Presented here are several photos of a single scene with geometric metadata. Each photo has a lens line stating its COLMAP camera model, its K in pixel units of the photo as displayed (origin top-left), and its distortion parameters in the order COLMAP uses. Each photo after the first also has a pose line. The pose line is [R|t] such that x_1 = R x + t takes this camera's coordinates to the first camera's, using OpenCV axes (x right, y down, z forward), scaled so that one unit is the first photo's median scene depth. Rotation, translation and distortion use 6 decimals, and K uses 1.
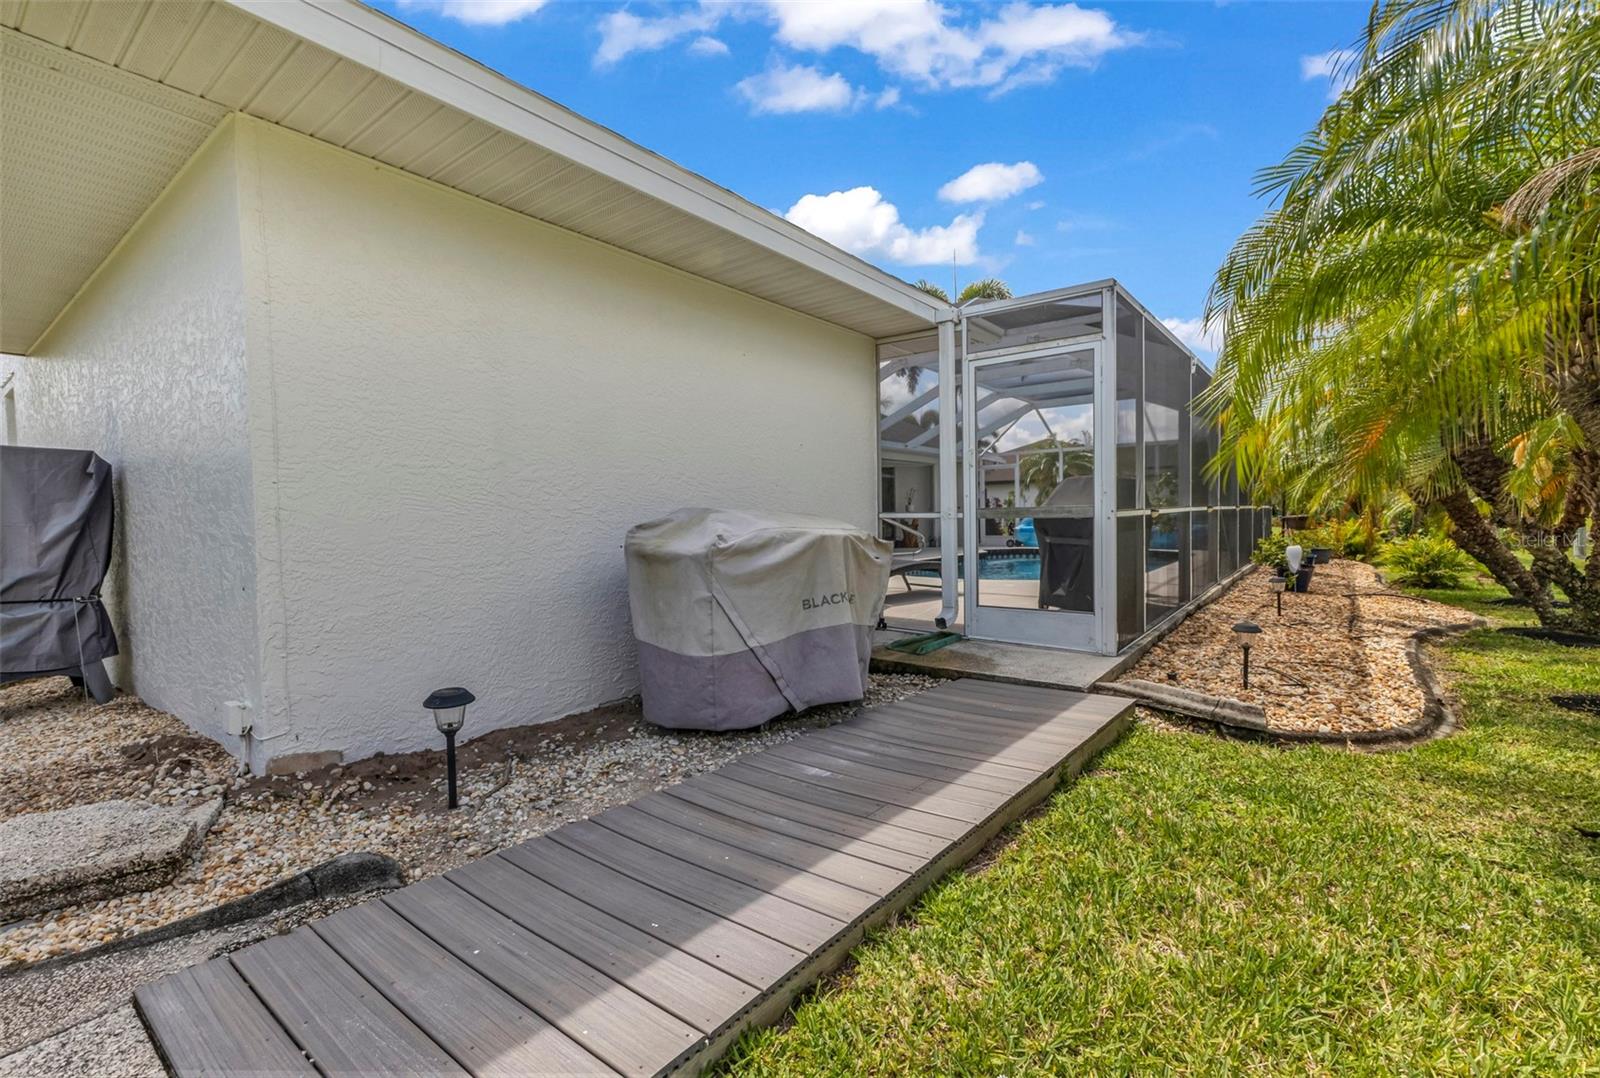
lens RADIAL K [[706.2, 0, 796.9], [0, 706.2, 533.7], [0, 0, 1]] dist [0.017513, -0.006097]
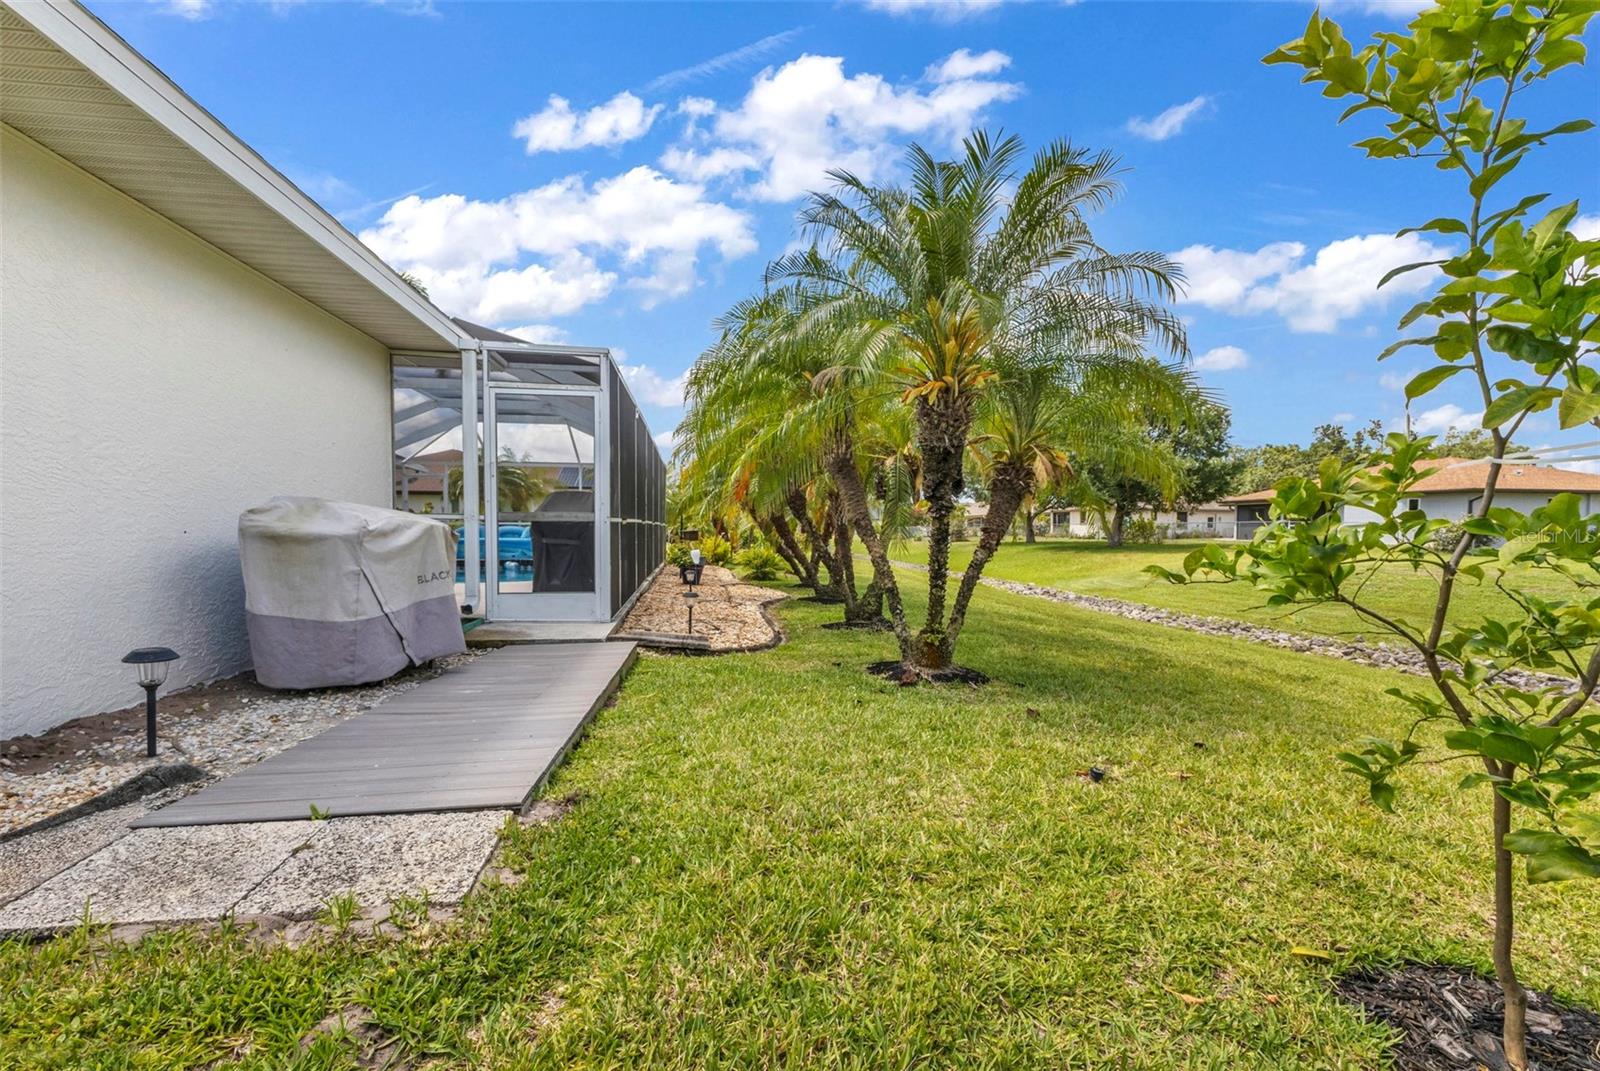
lens RADIAL K [[709.7, 0, 804.2], [0, 709.7, 542.0], [0, 0, 1]] dist [0.006458, 0.000060]
pose [[0.696909, 0.011201, 0.717072, -0.328789], [-0.002885, 0.999914, -0.012815, 0.038507], [-0.717153, 0.006862, 0.696882, -0.278252]]
